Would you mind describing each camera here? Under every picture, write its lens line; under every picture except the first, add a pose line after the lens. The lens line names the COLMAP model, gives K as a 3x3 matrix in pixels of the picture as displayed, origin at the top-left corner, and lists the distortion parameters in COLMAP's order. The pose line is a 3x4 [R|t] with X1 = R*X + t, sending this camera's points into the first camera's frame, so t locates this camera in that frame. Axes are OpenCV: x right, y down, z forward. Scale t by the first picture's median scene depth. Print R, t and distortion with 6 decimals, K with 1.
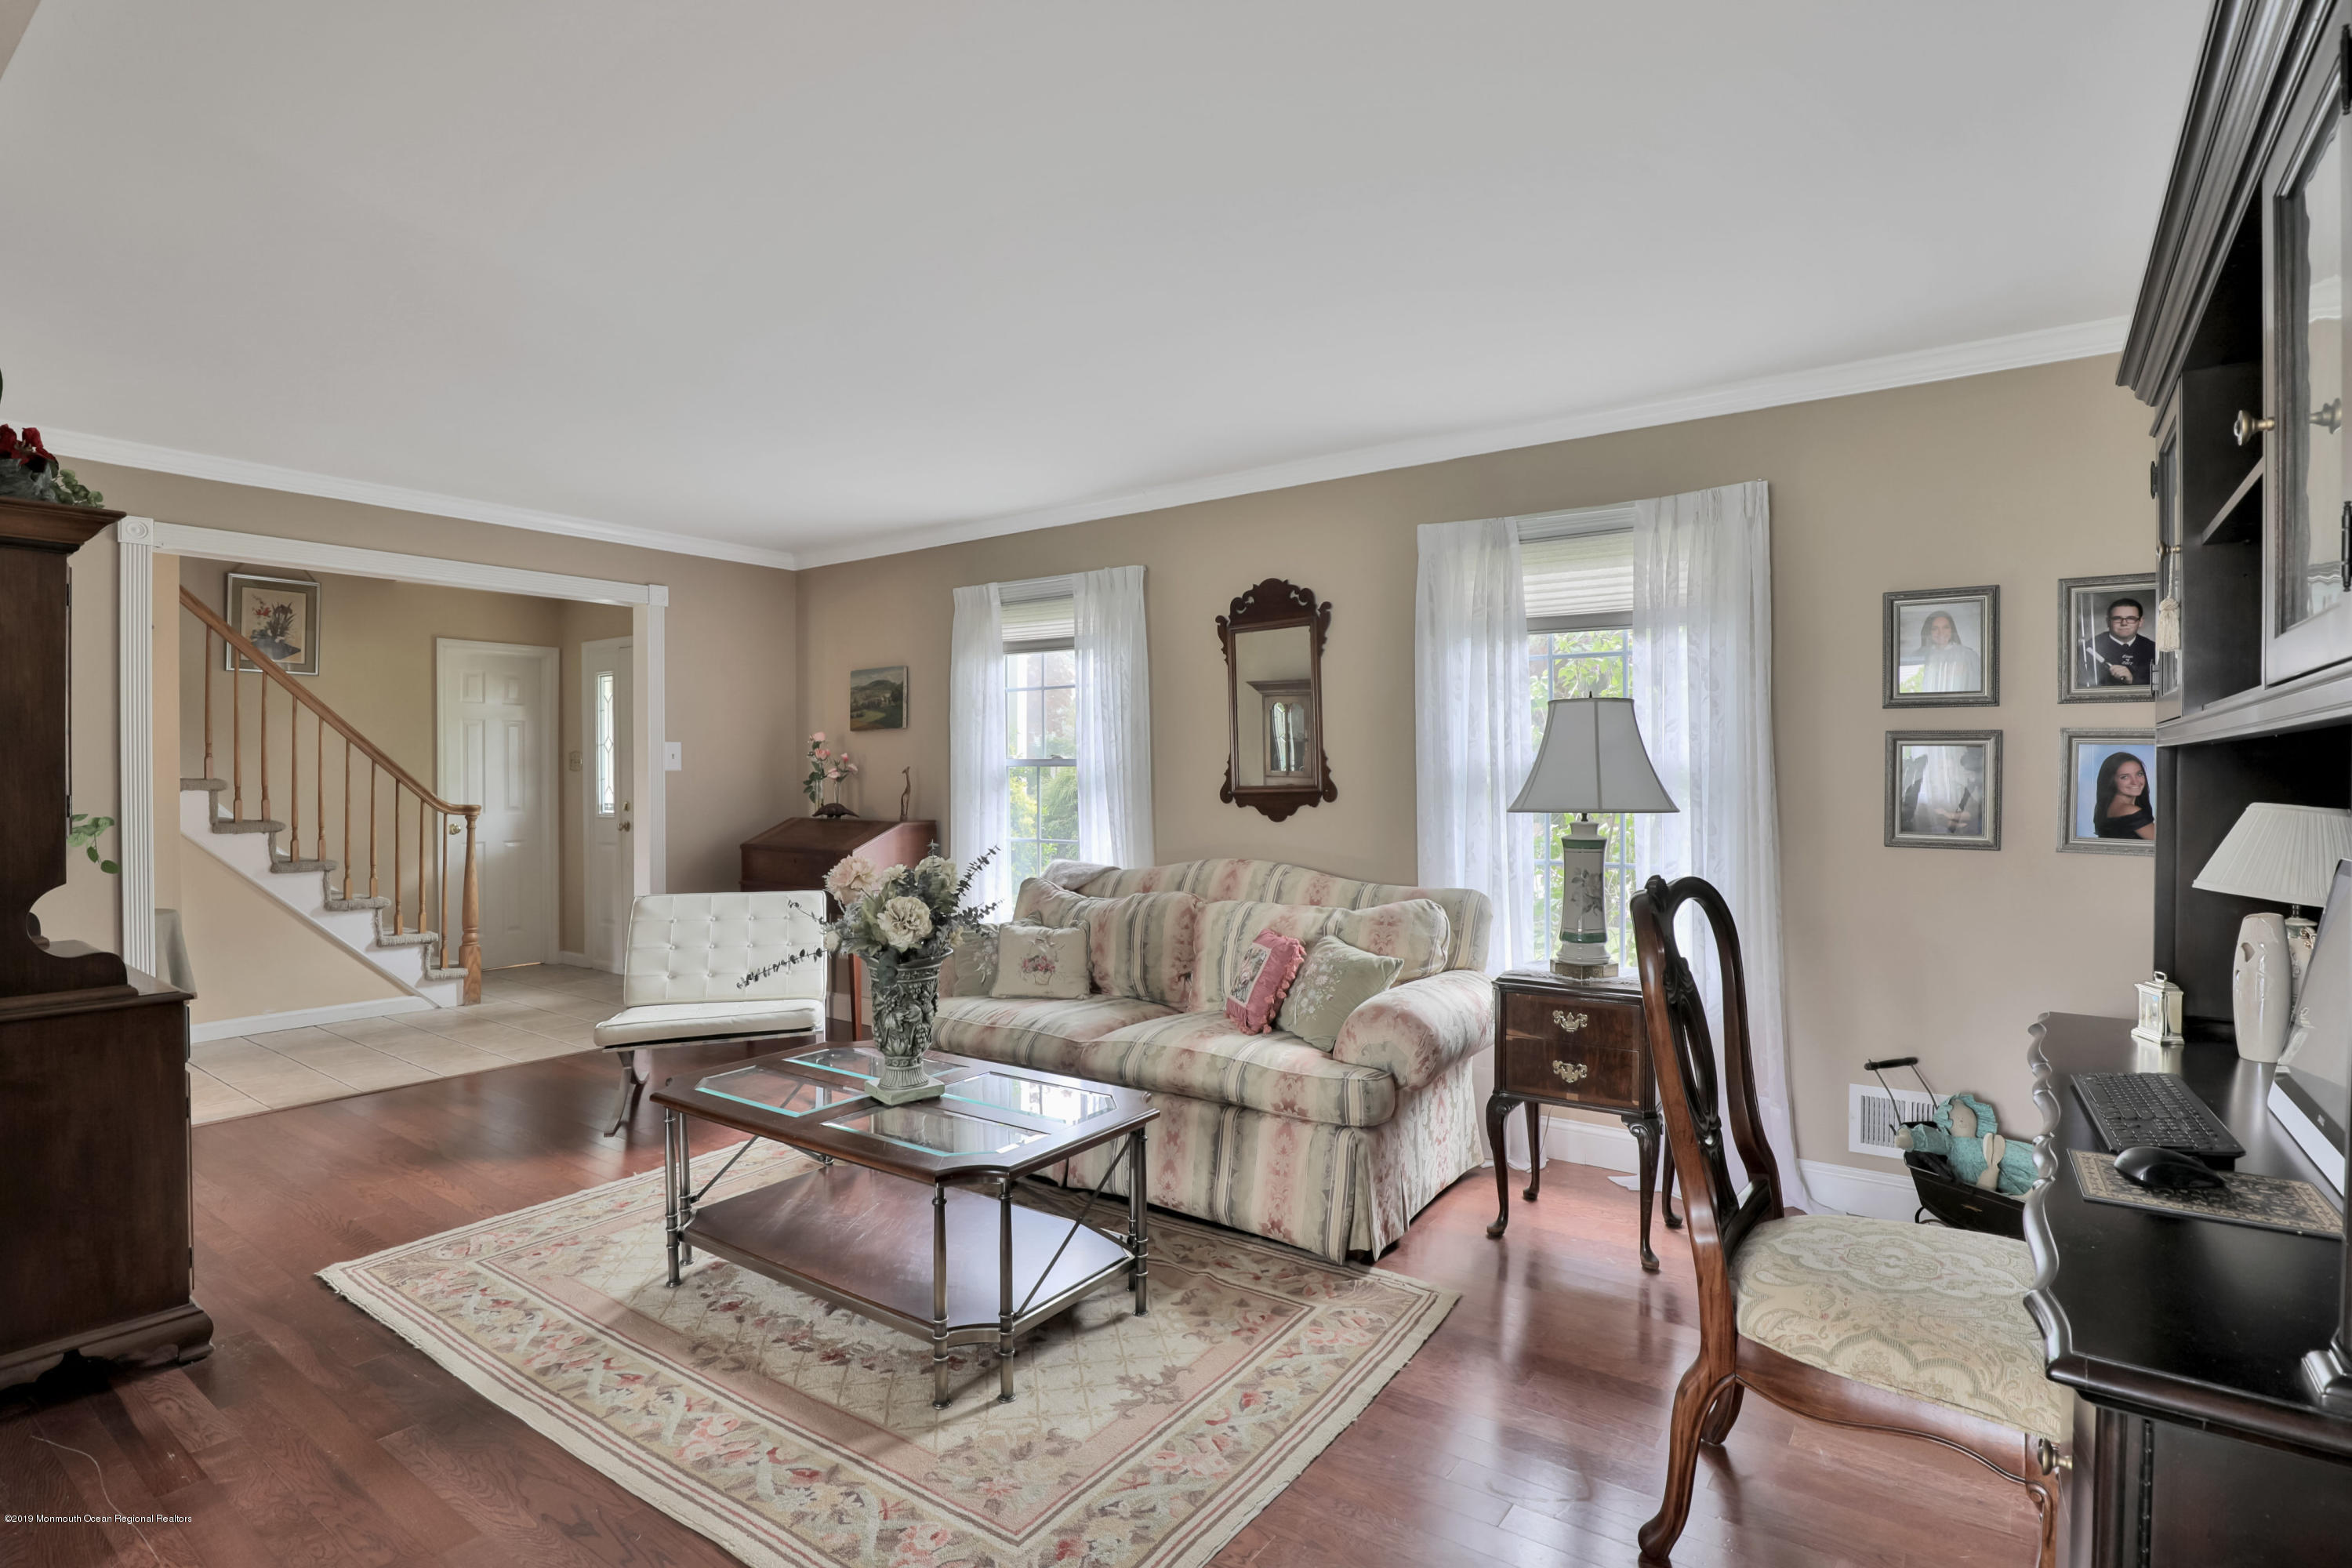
lens RADIAL K [[1161.8, 0, 1198.3], [0, 1161.8, 782.8], [0, 0, 1]] dist [-0.033086, 0.000154]
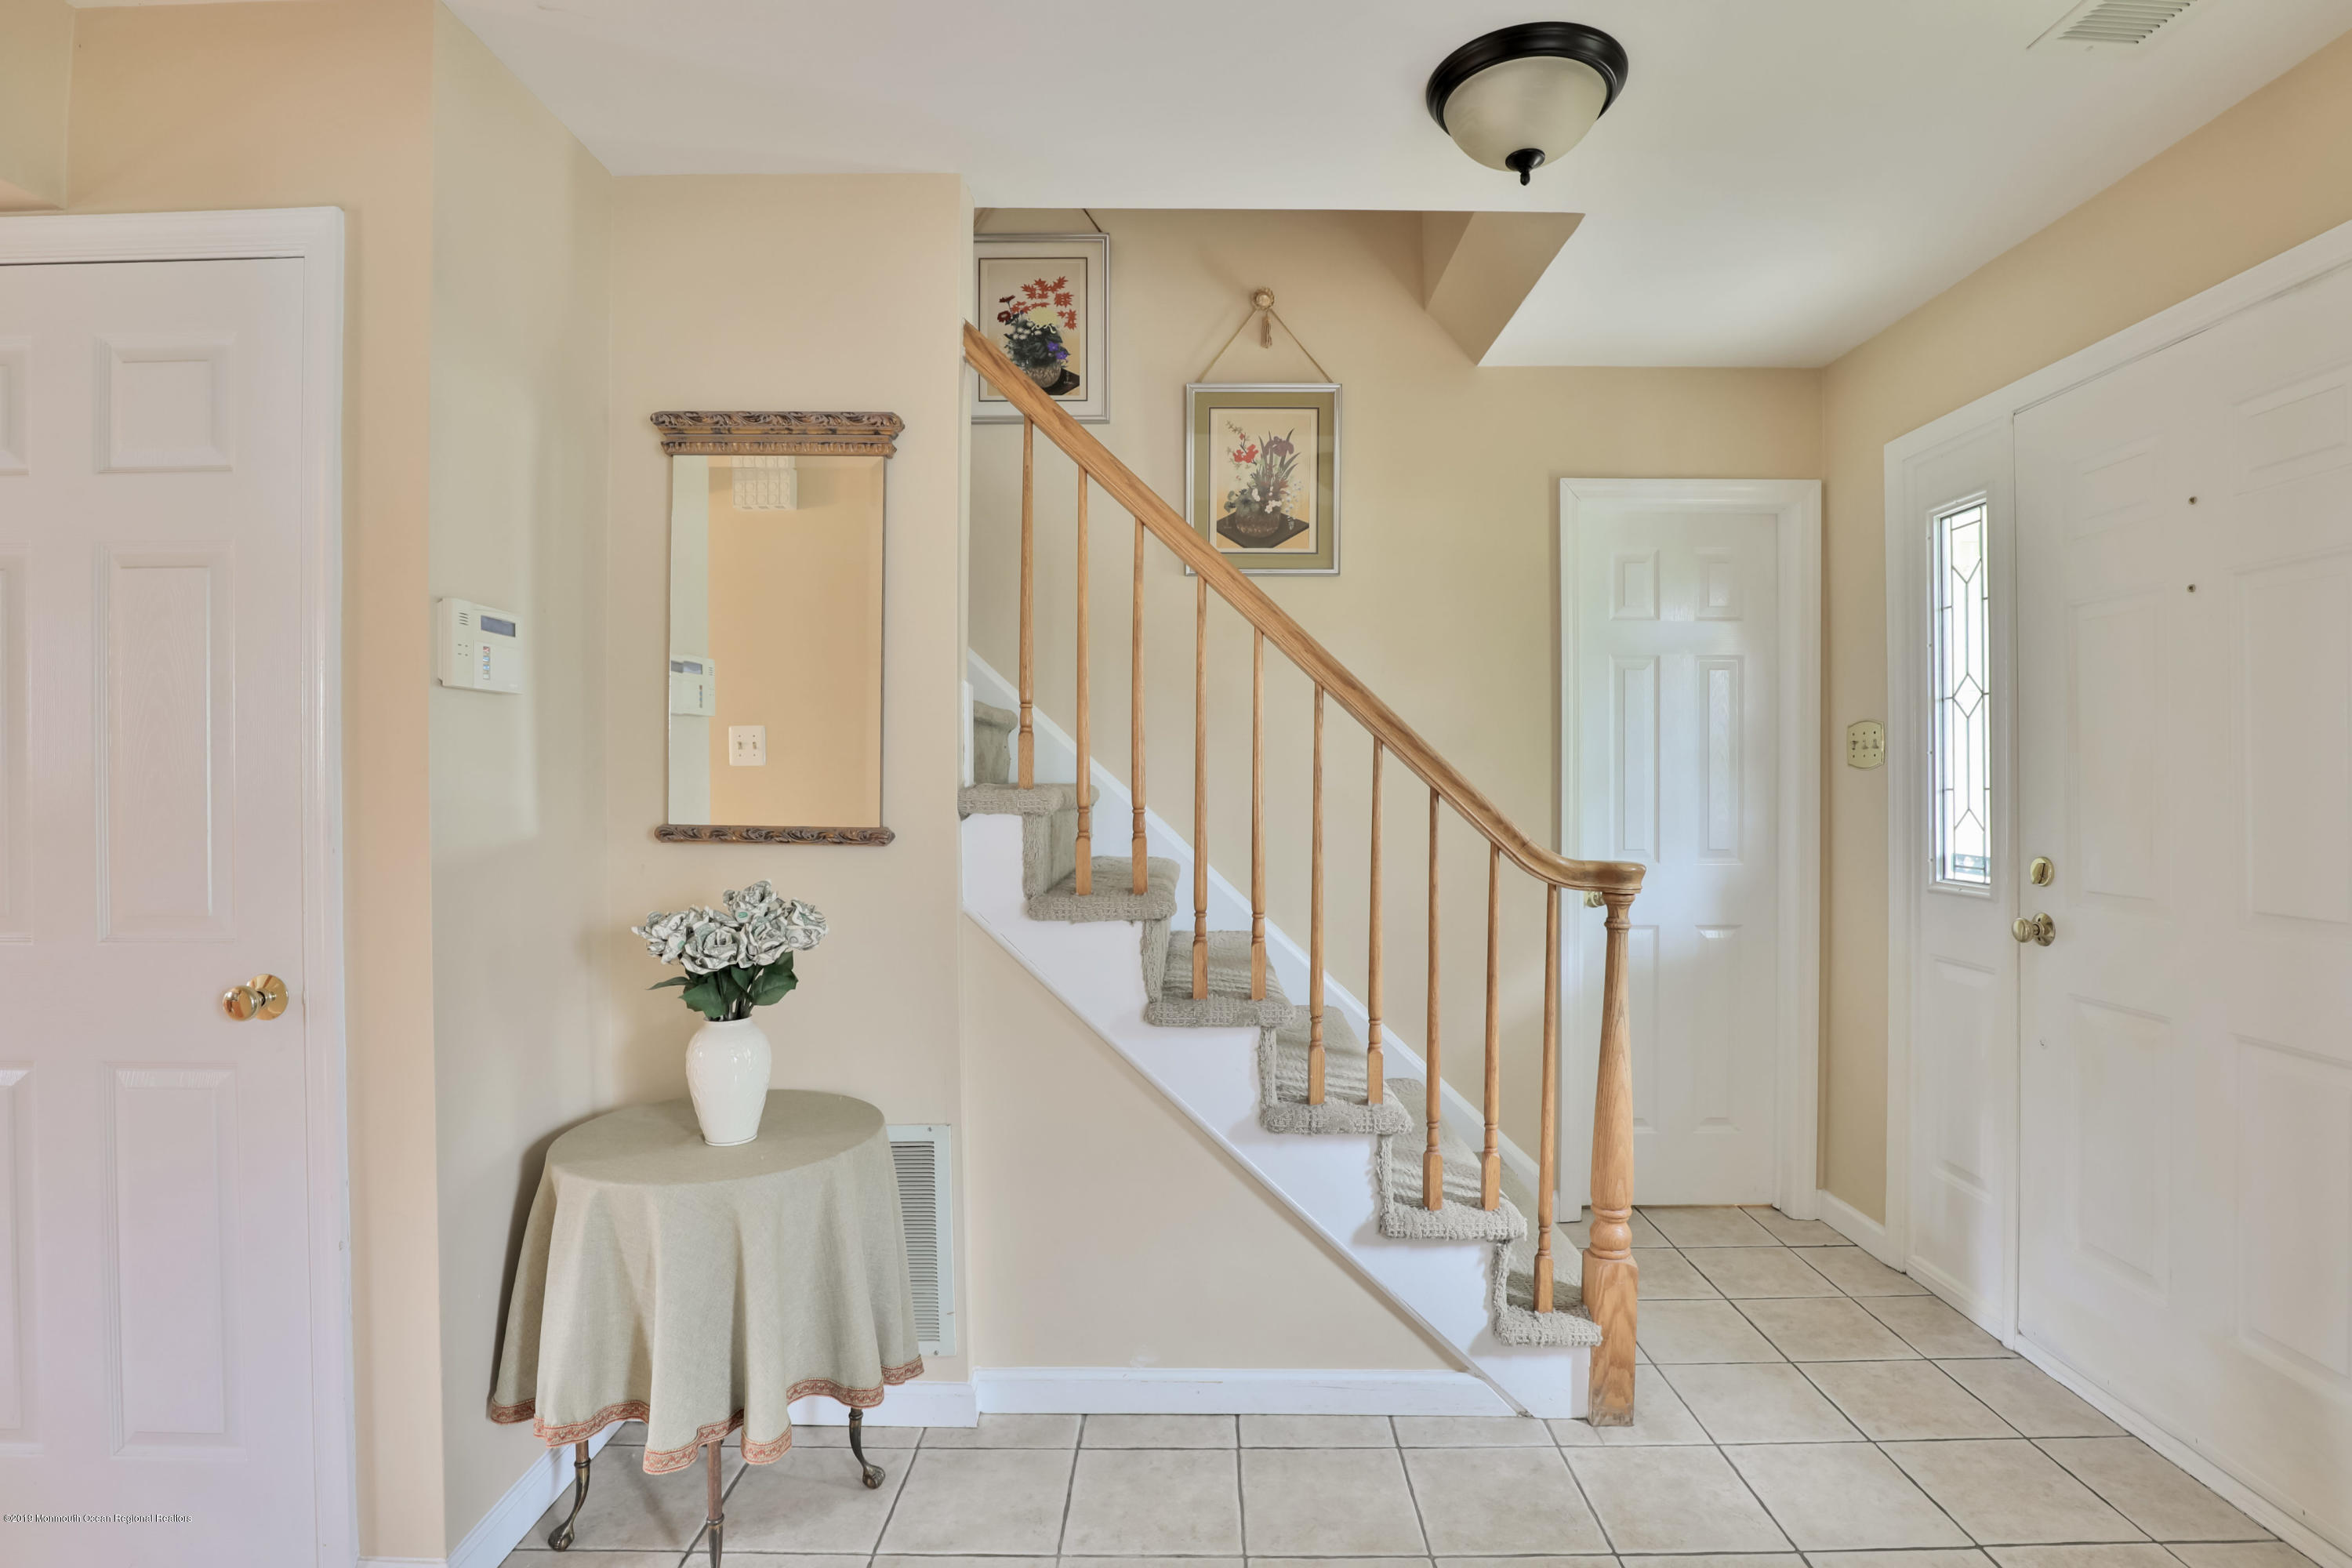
lens RADIAL K [[1161.8, 0, 1188.0], [0, 1161.8, 781.7], [0, 0, 1]] dist [-0.033086, 0.000154]
pose [[0.582294, 0.003839, -0.812969, -0.419464], [-0.006342, 0.999980, 0.000180, -0.004806], [0.812954, 0.005051, 0.582307, 0.680567]]
